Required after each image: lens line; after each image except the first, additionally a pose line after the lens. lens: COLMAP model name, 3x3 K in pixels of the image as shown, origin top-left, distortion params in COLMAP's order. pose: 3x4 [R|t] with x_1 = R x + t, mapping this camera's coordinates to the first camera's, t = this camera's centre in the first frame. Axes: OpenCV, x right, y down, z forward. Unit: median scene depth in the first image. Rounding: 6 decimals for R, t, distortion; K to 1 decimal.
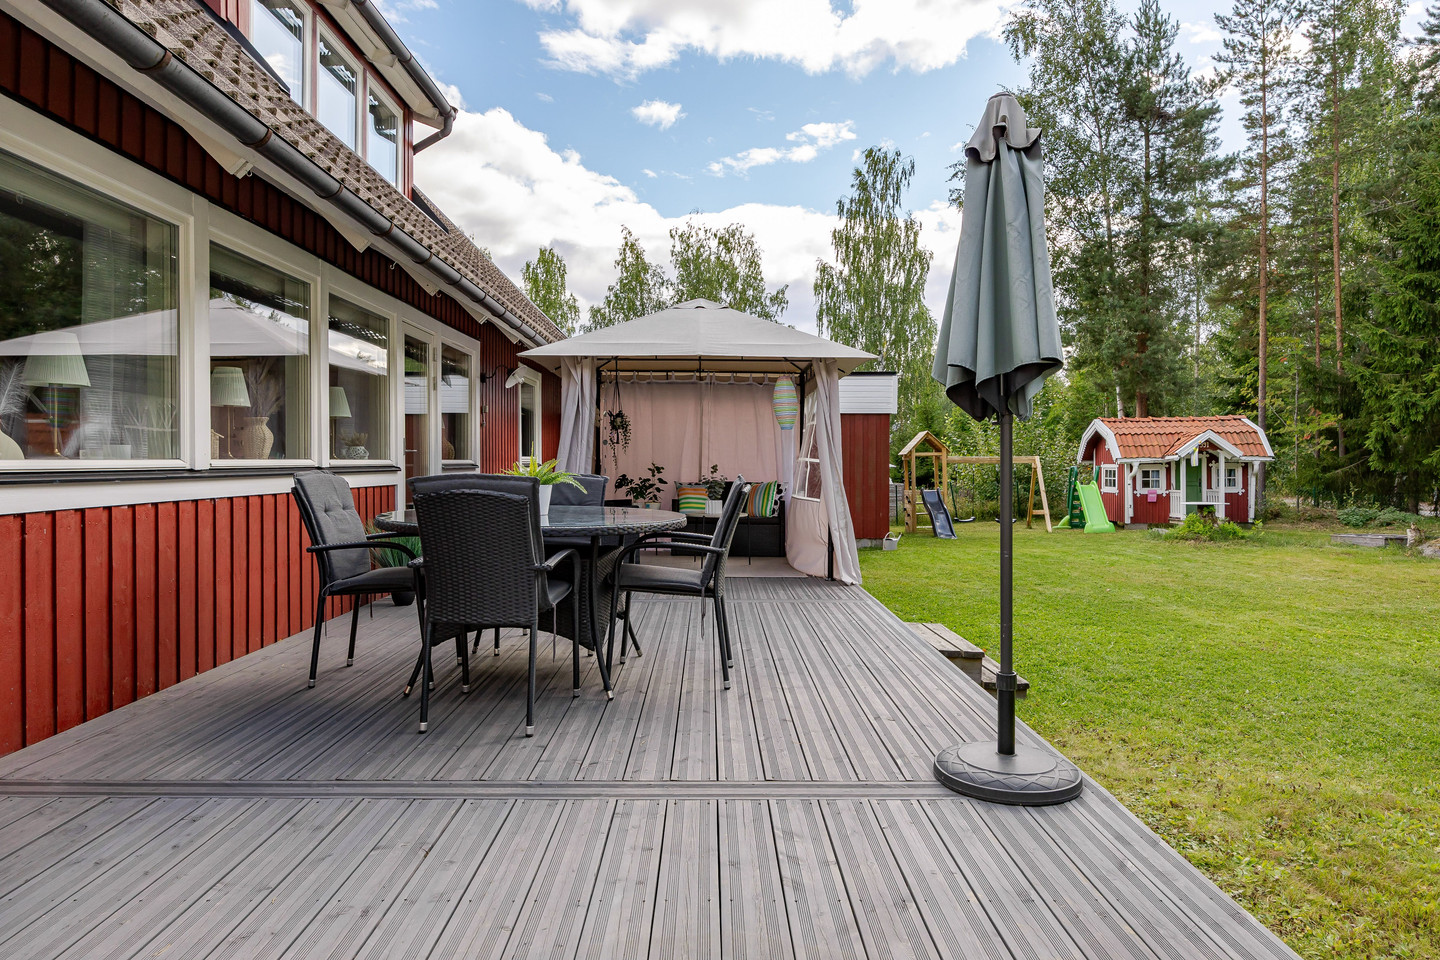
lens RADIAL K [[900.1, 0, 720.0], [0, 900.1, 480.0], [0, 0, 1]] dist [-0.003193, -0.000720]
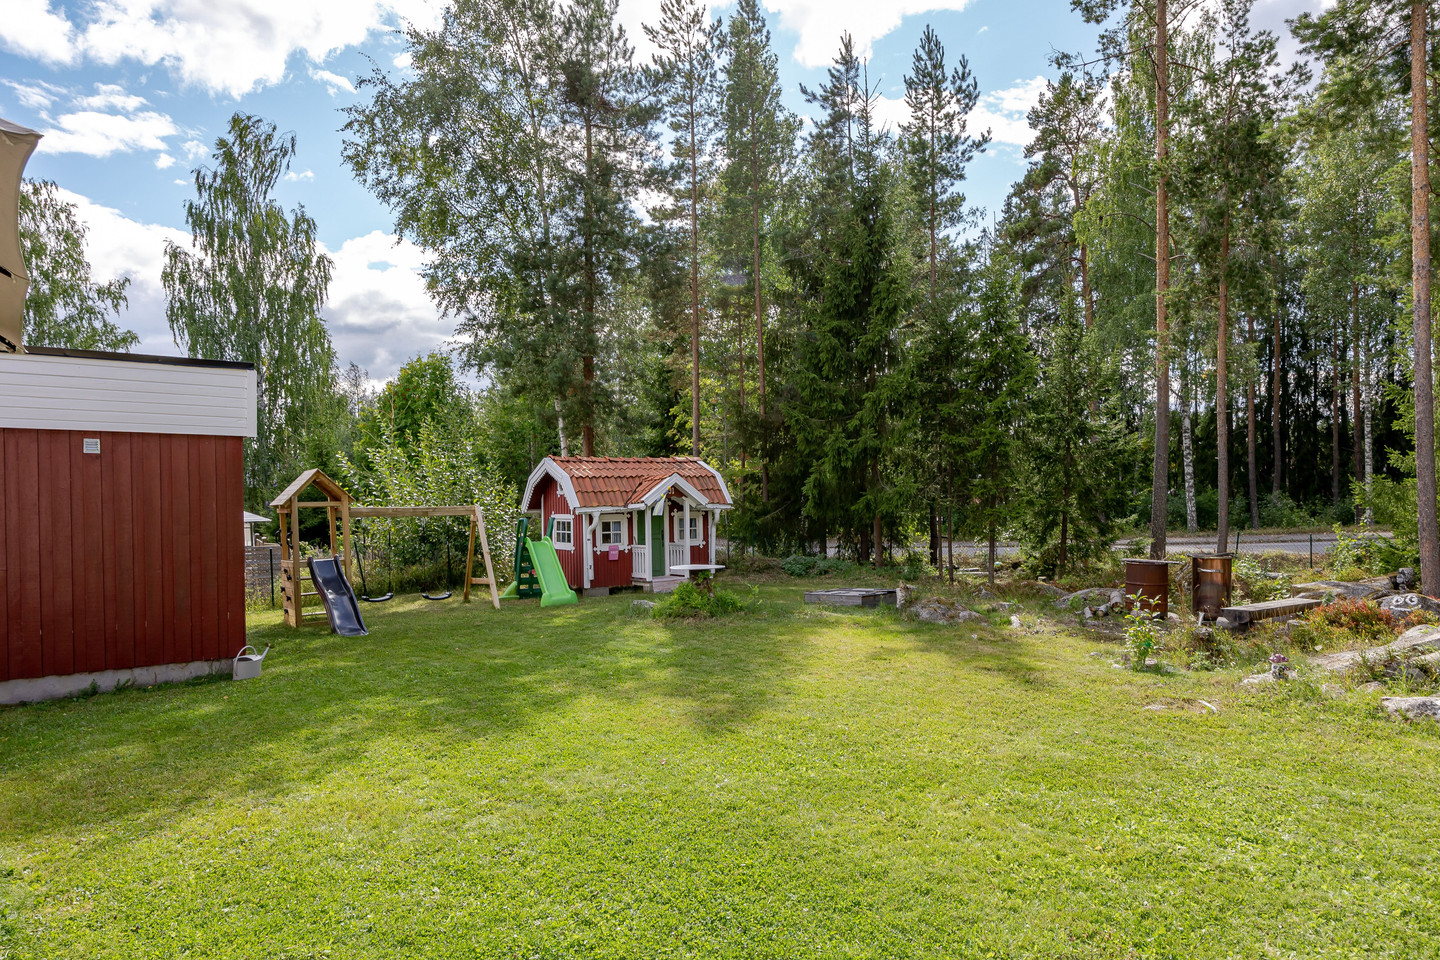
lens RADIAL K [[893.4, 0, 725.3], [0, 893.4, 539.1], [0, 0, 1]] dist [0.001002, 0.000765]
pose [[0.801953, -0.029548, 0.596656, 0.073819], [0.017652, 0.999512, 0.025773, -0.013694], [-0.597127, -0.010137, 0.802083, 0.277290]]
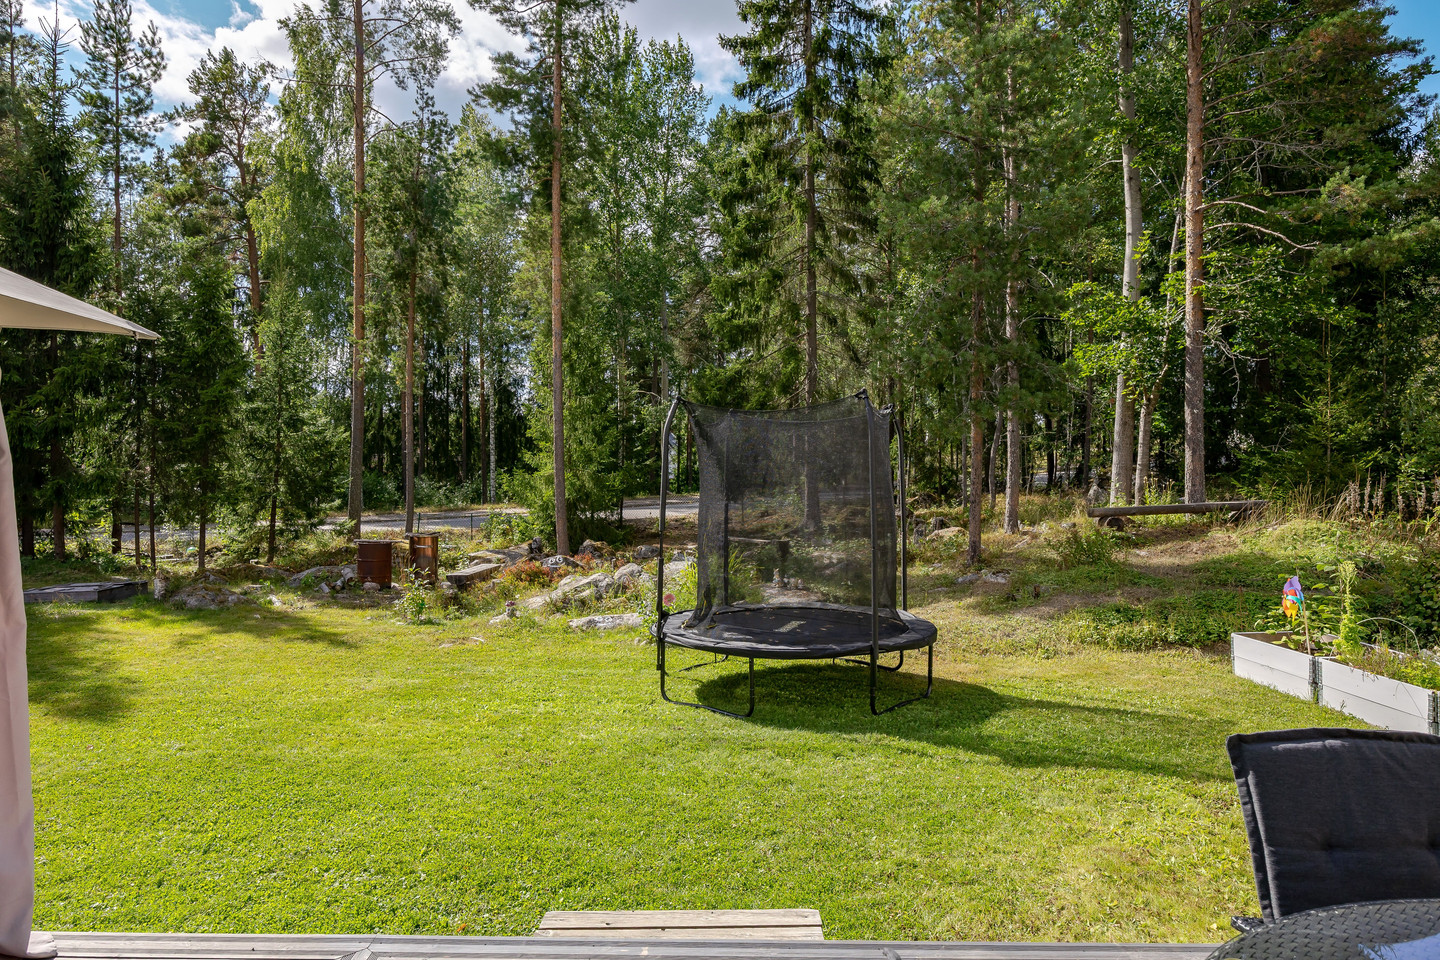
lens RADIAL K [[900.1, 0, 720.0], [0, 900.1, 480.0], [0, 0, 1]] dist [-0.003193, -0.000720]
pose [[0.041893, -0.001334, 0.999121, -0.069274], [0.014207, 0.999899, 0.000739, -0.025356], [-0.999021, 0.014164, 0.041907, 0.282600]]
